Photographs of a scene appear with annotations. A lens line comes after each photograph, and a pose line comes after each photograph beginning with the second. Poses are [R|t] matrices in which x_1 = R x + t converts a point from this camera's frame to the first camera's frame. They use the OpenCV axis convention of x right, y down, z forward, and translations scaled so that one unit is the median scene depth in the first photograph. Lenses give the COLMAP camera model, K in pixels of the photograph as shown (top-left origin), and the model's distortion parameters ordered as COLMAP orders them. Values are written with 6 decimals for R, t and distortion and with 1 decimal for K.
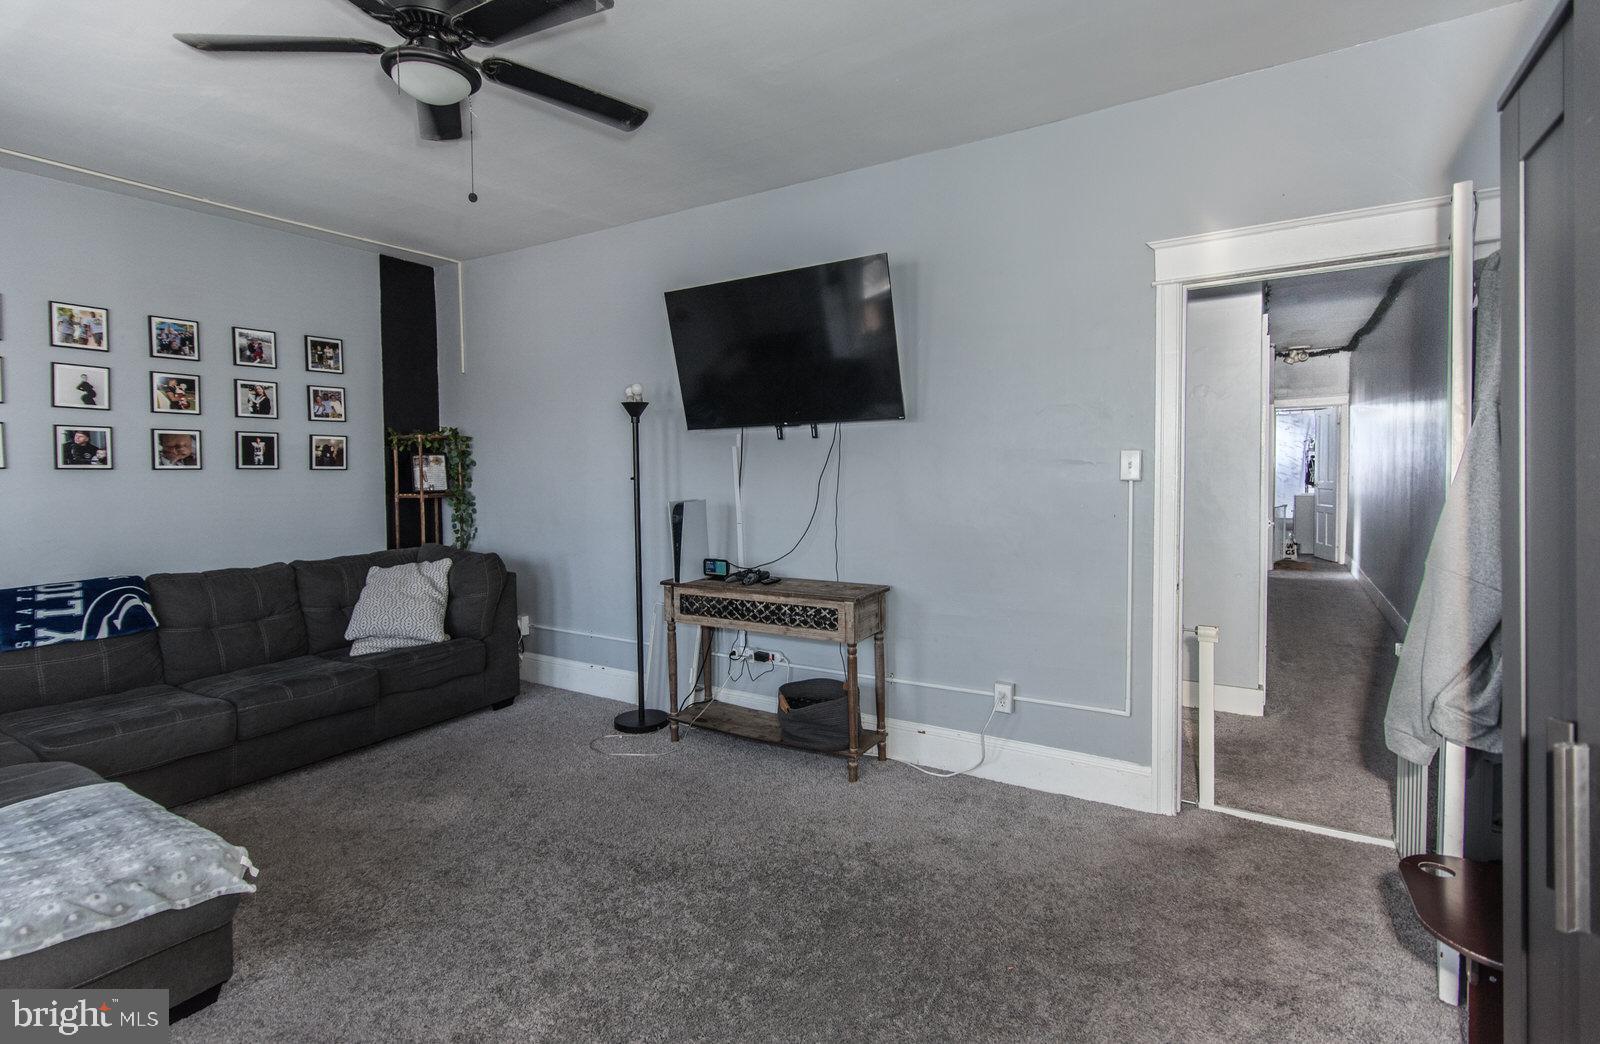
lens RADIAL K [[764.7, 0, 800.2], [0, 764.7, 484.2], [0, 0, 1]] dist [0.017145, 0.000139]
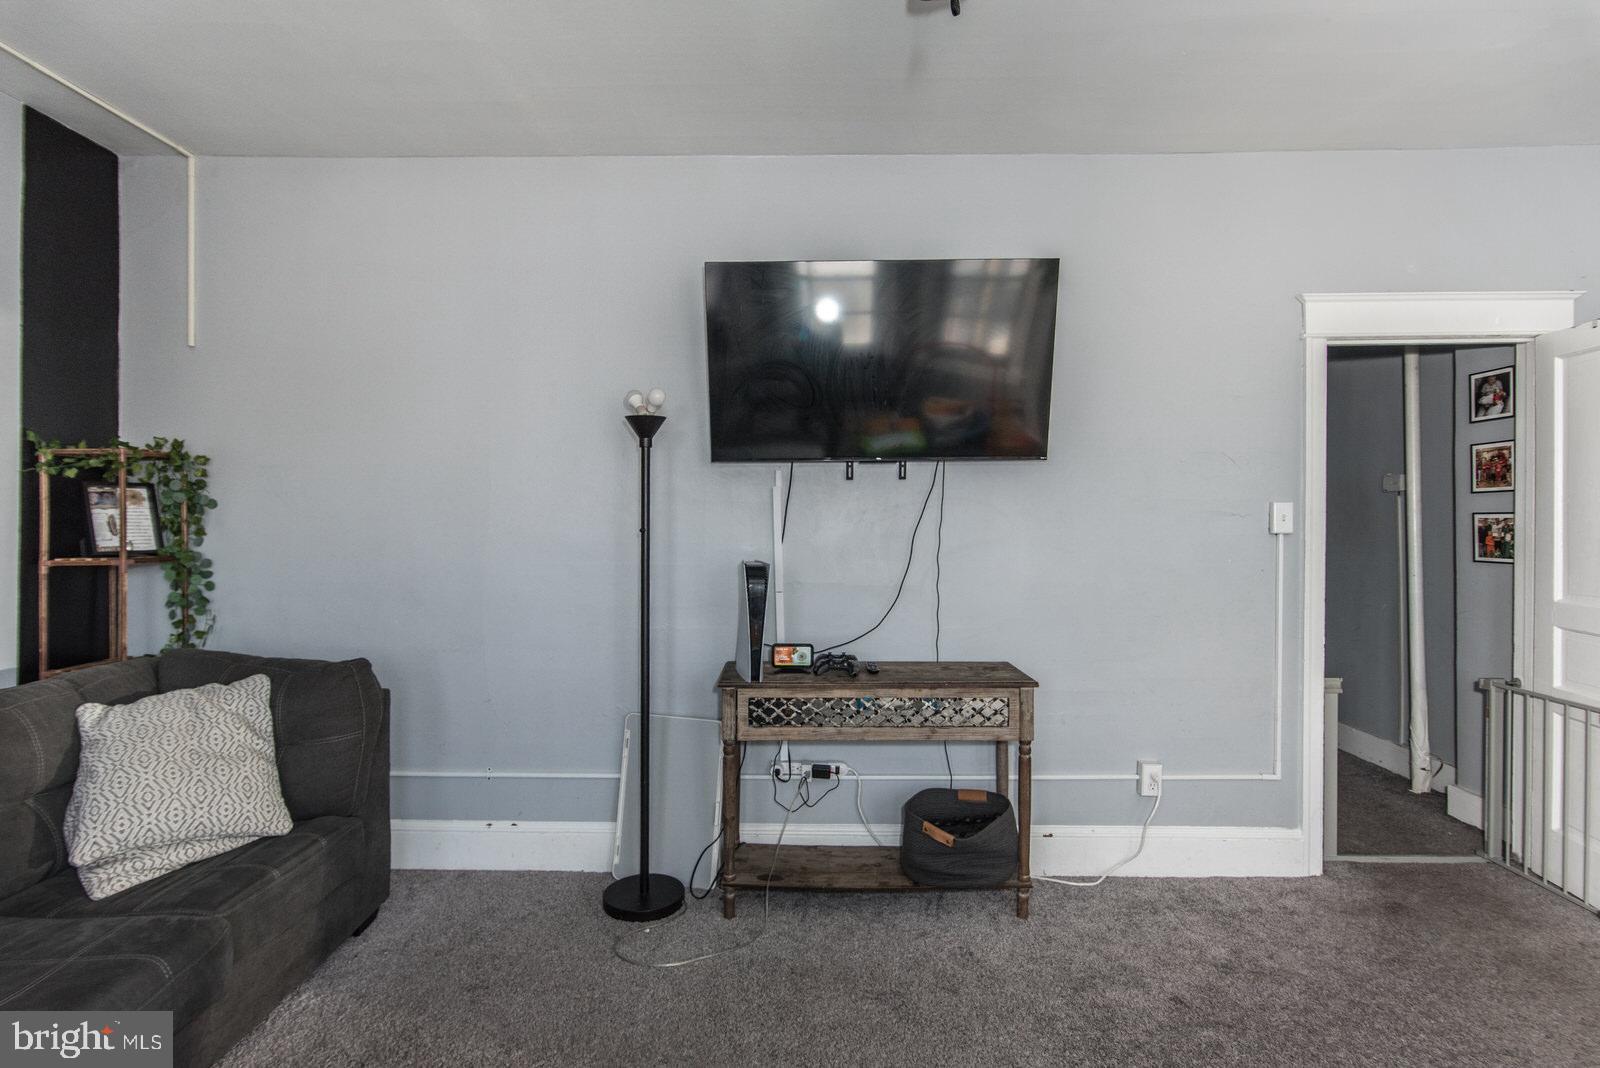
lens RADIAL K [[793.7, 0, 799.4], [0, 793.7, 504.3], [0, 0, 1]] dist [0.001334, 0.000025]
pose [[0.858049, 0.020143, 0.513172, -0.464289], [0.002151, 0.999081, -0.042813, -0.000009], [-0.513563, 0.037840, 0.857217, 0.341314]]
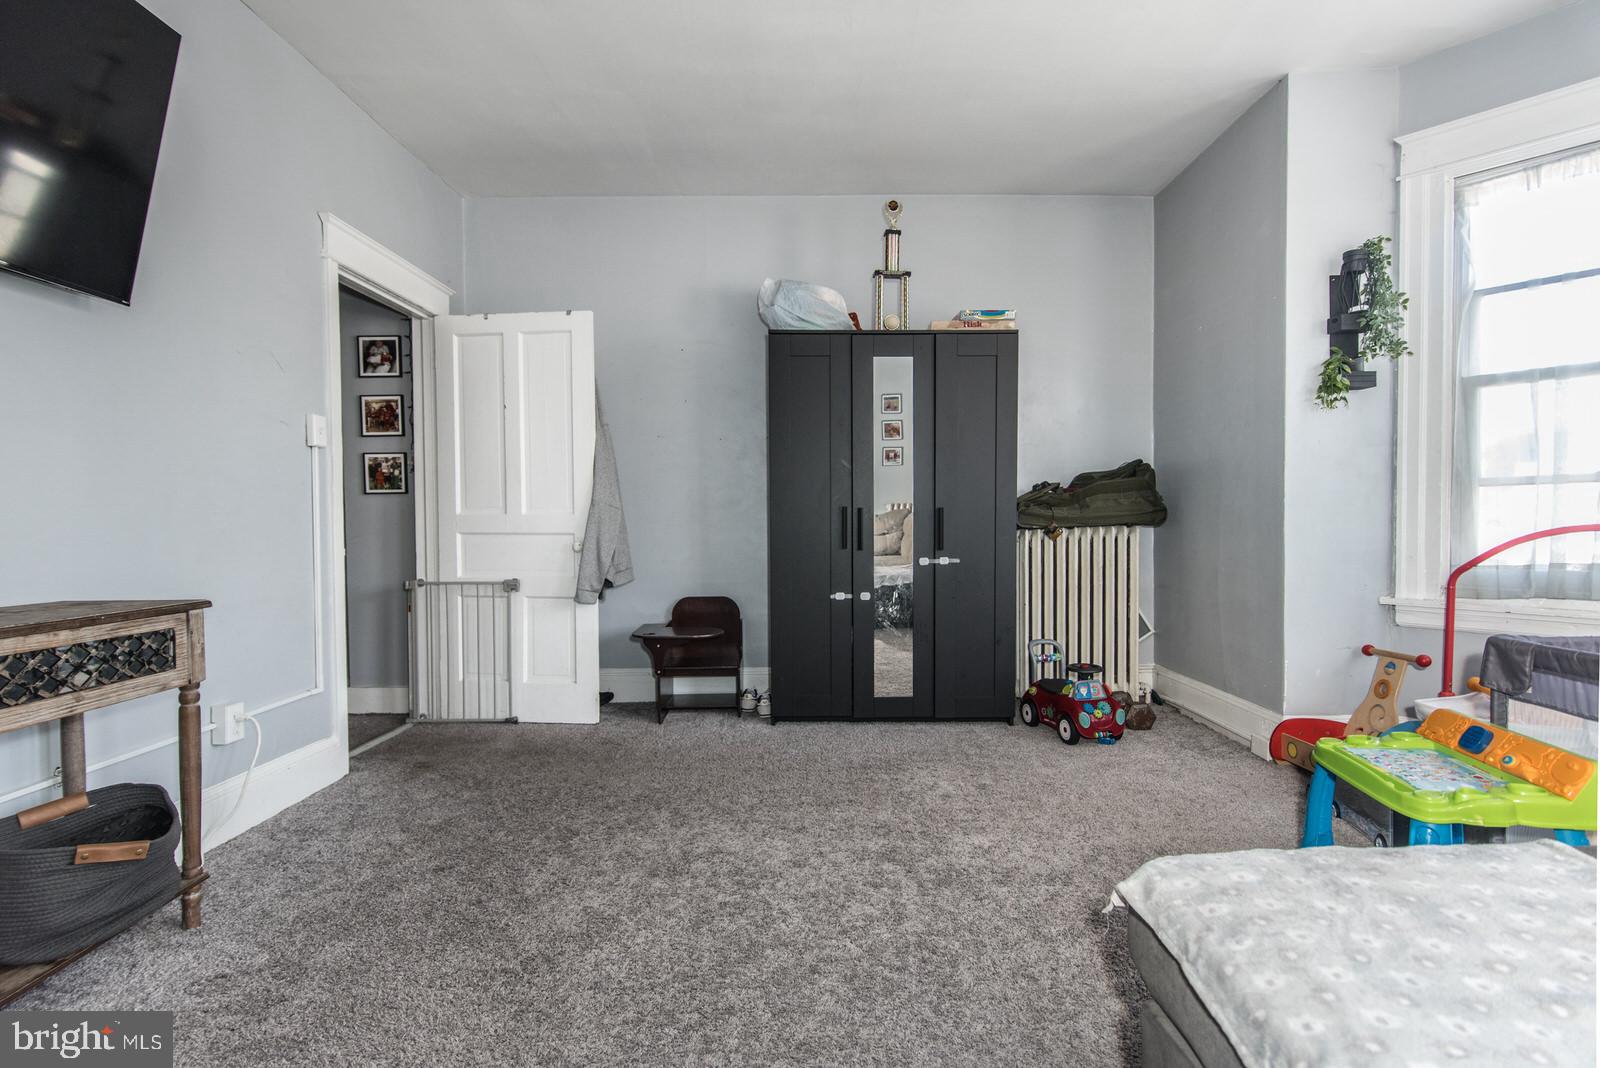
lens RADIAL K [[792.4, 0, 800.0], [0, 792.4, 534.0], [0, 0, 1]] dist [0.001863, 0.000205]
pose [[-0.511981, 0.008612, 0.858954, -0.561760], [0.036605, 0.999260, 0.011800, 0.088019], [-0.858217, 0.037484, -0.511917, 0.754607]]
